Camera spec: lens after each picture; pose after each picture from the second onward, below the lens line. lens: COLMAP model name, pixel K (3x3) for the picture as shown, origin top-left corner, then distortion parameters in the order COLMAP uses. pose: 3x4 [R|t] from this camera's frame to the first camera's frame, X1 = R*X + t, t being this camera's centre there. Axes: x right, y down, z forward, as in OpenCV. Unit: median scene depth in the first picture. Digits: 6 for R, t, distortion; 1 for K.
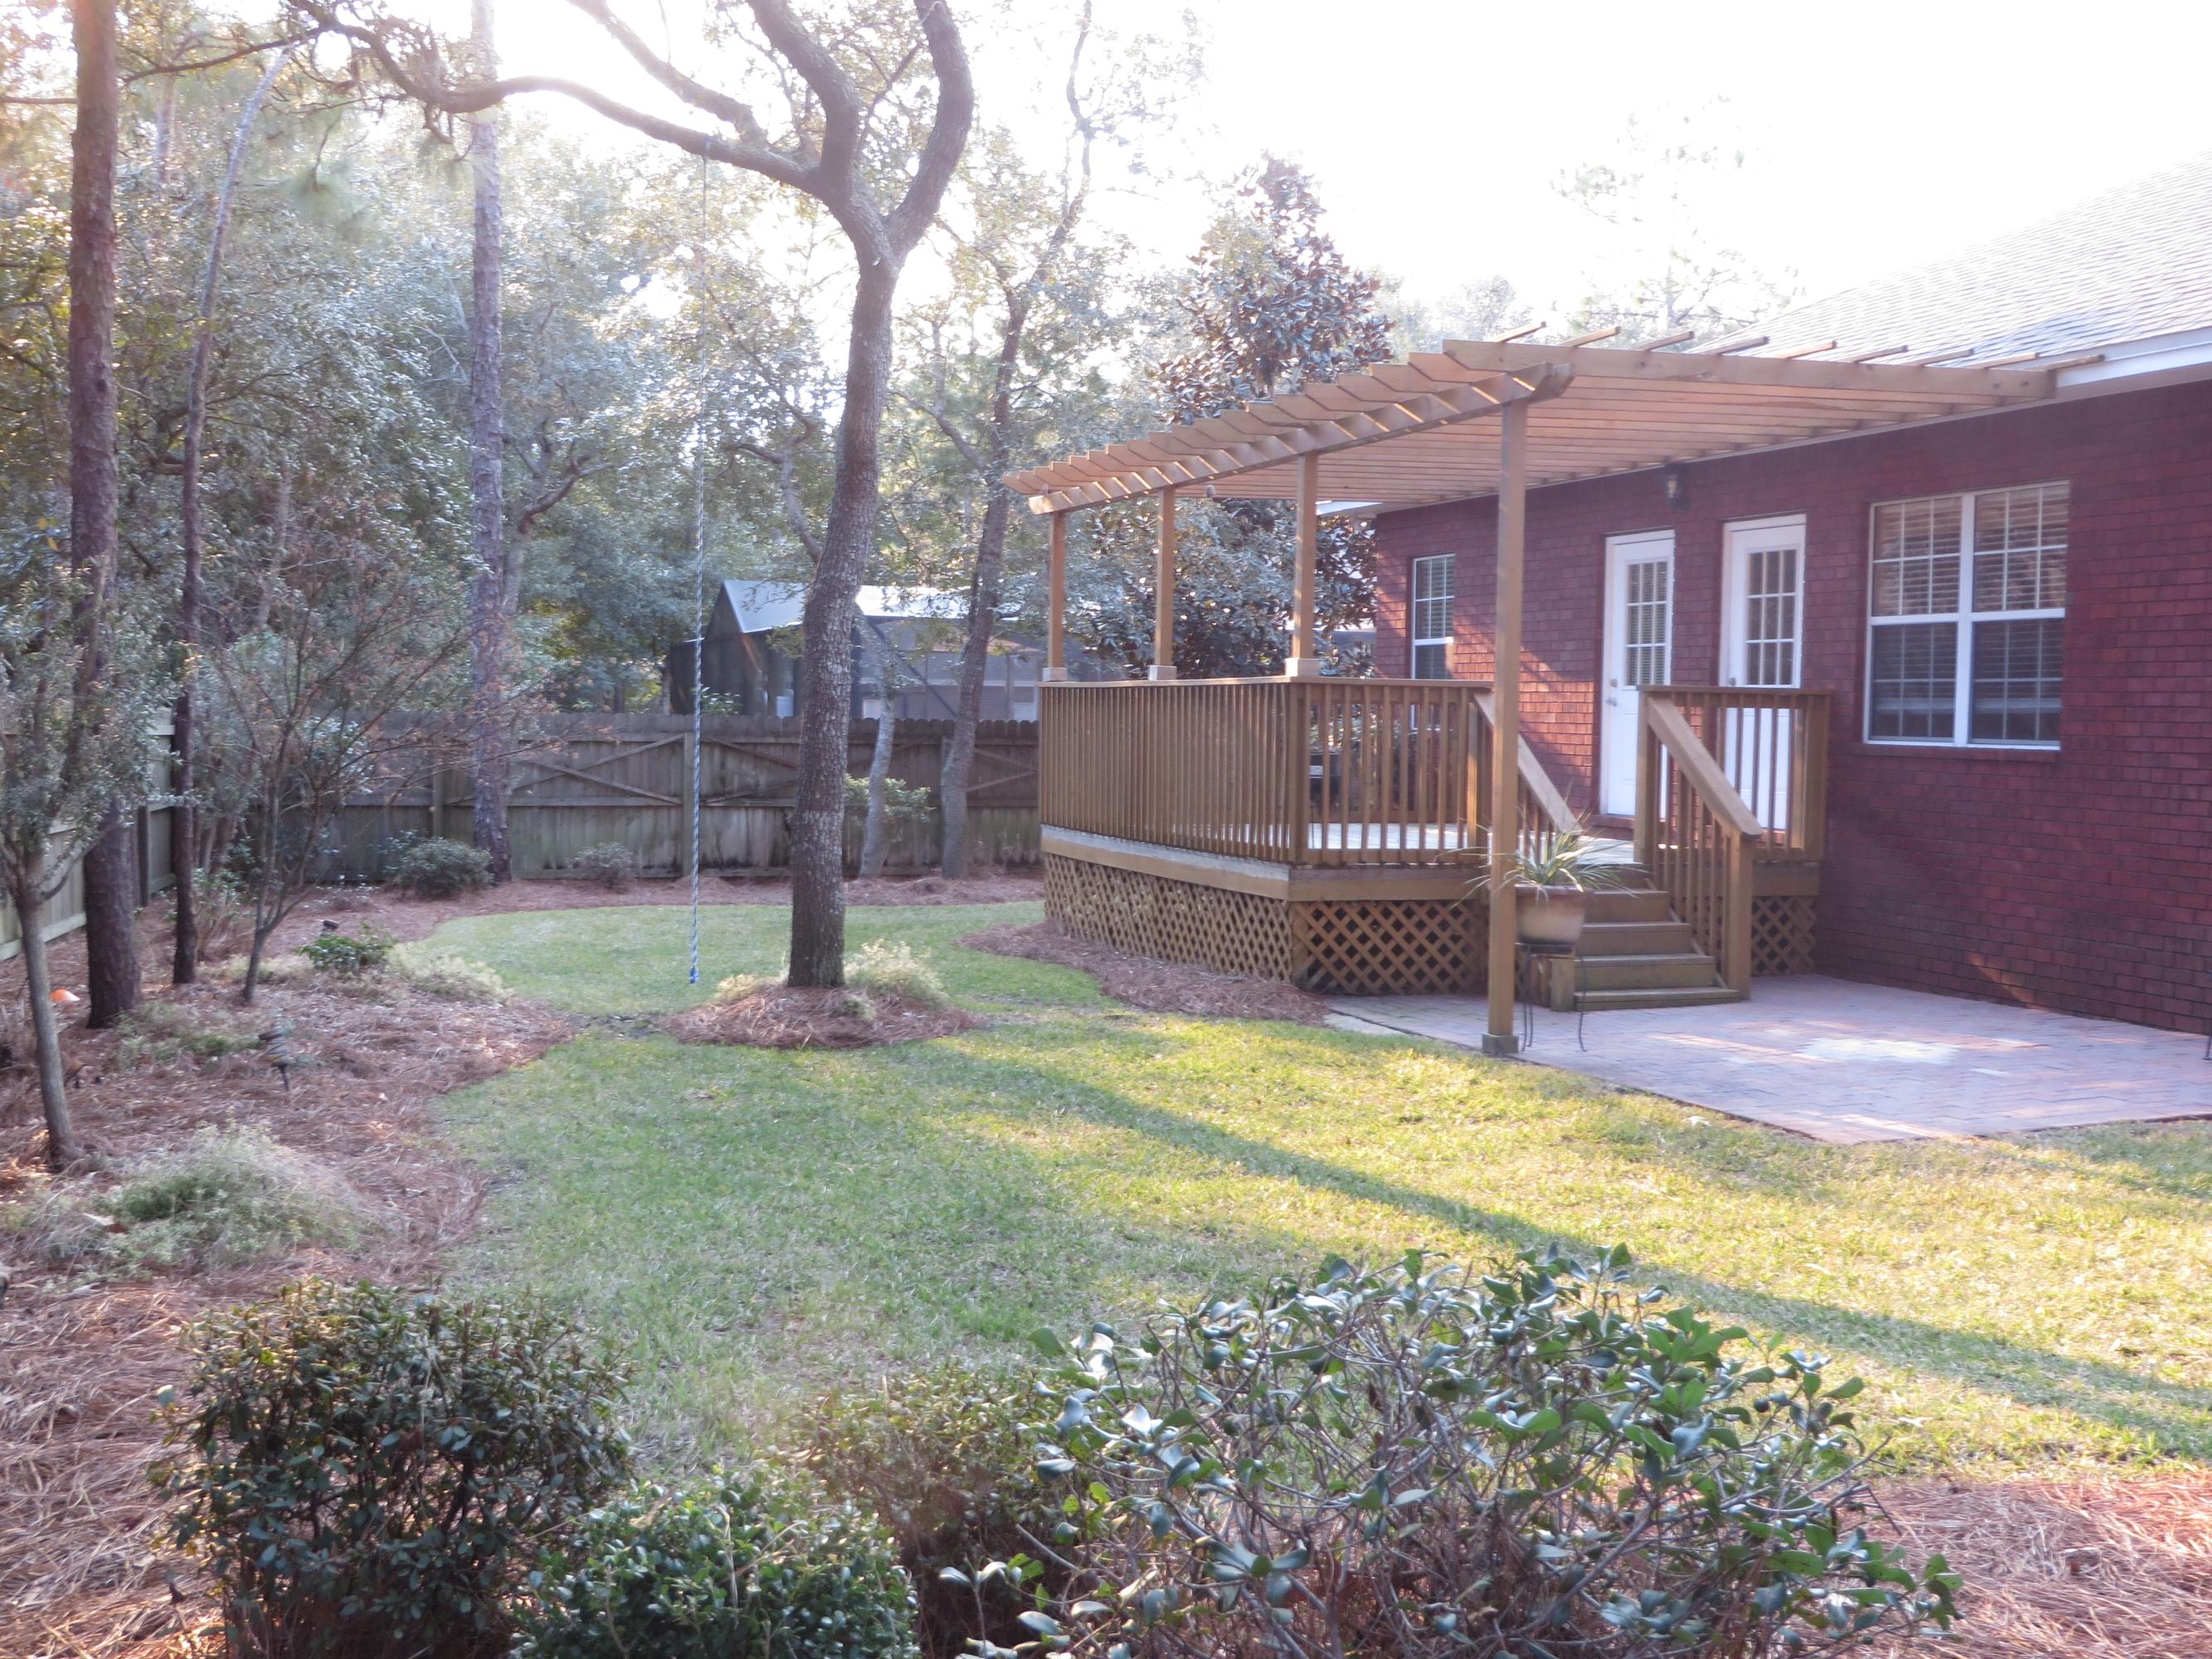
lens RADIAL K [[2320.7, 0, 1104.5], [0, 2320.7, 826.7], [0, 0, 1]] dist [-0.007508, 0.000000]
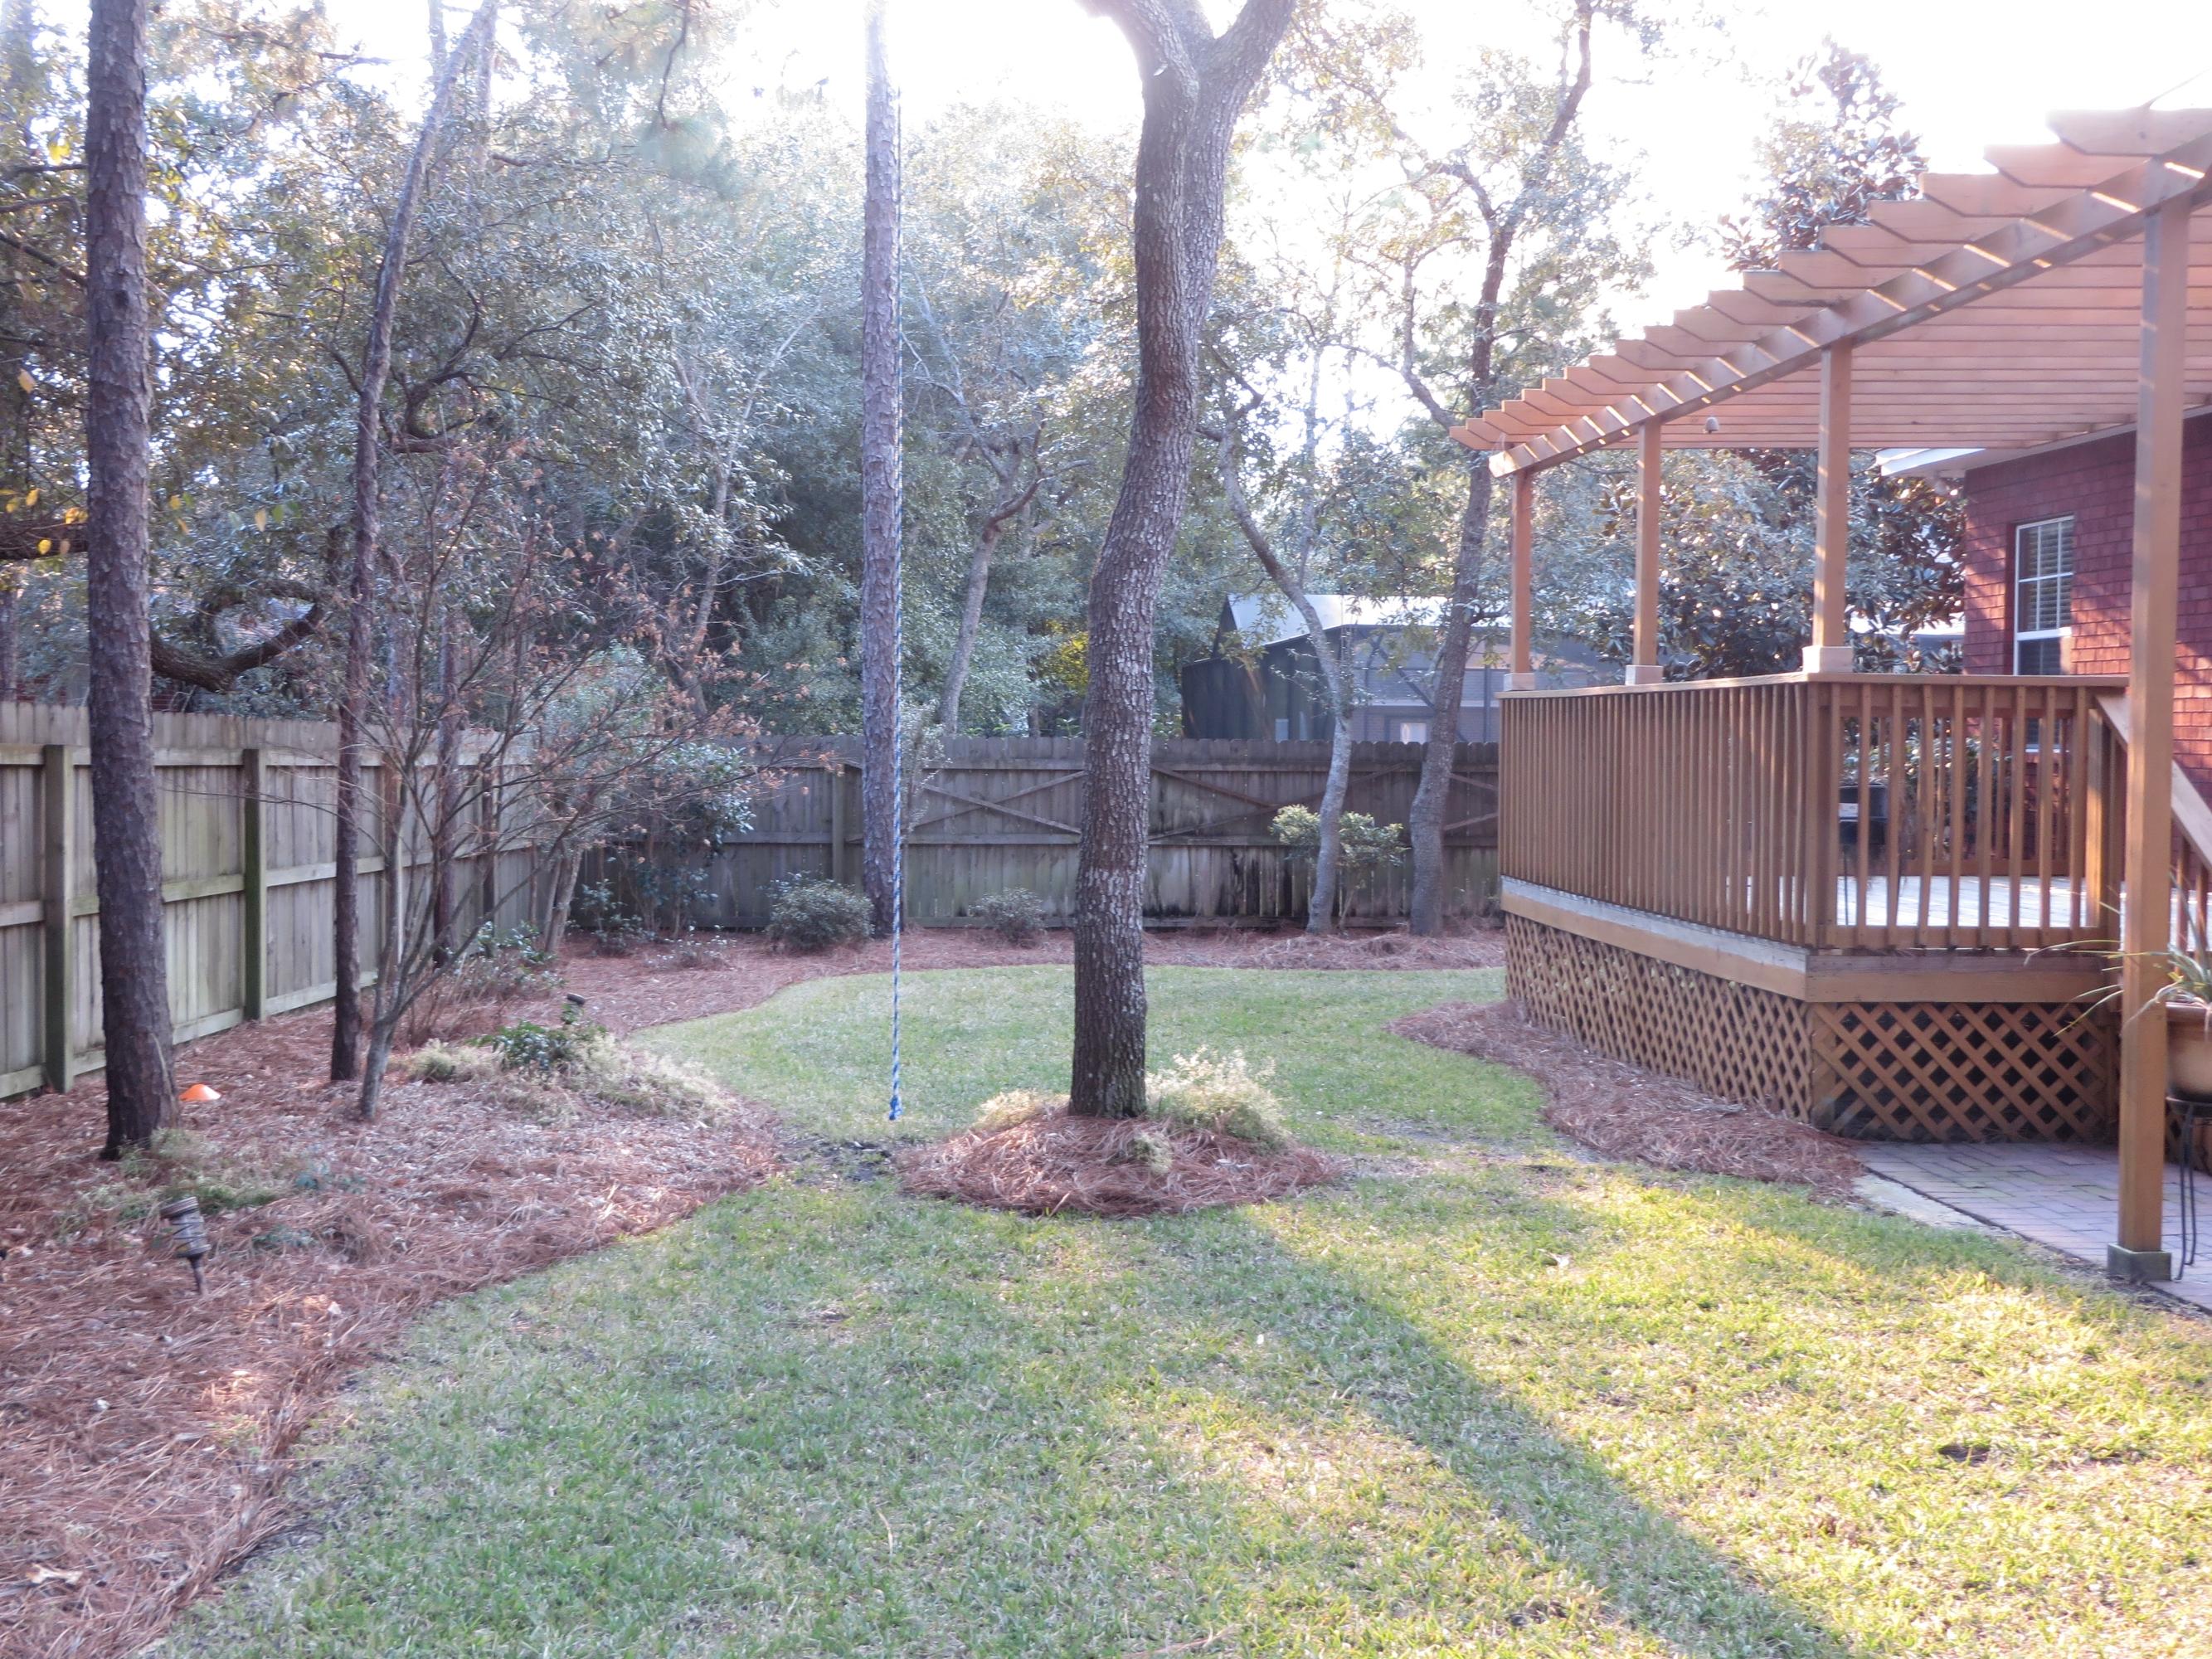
lens RADIAL K [[2320.7, 0, 1108.3], [0, 2320.7, 834.9], [0, 0, 1]] dist [-0.007508, 0.000000]
pose [[0.969194, 0.003527, -0.246274, 0.046361], [-0.005413, 0.999961, -0.006983, -0.010811], [0.246239, 0.008101, 0.969175, 0.275910]]
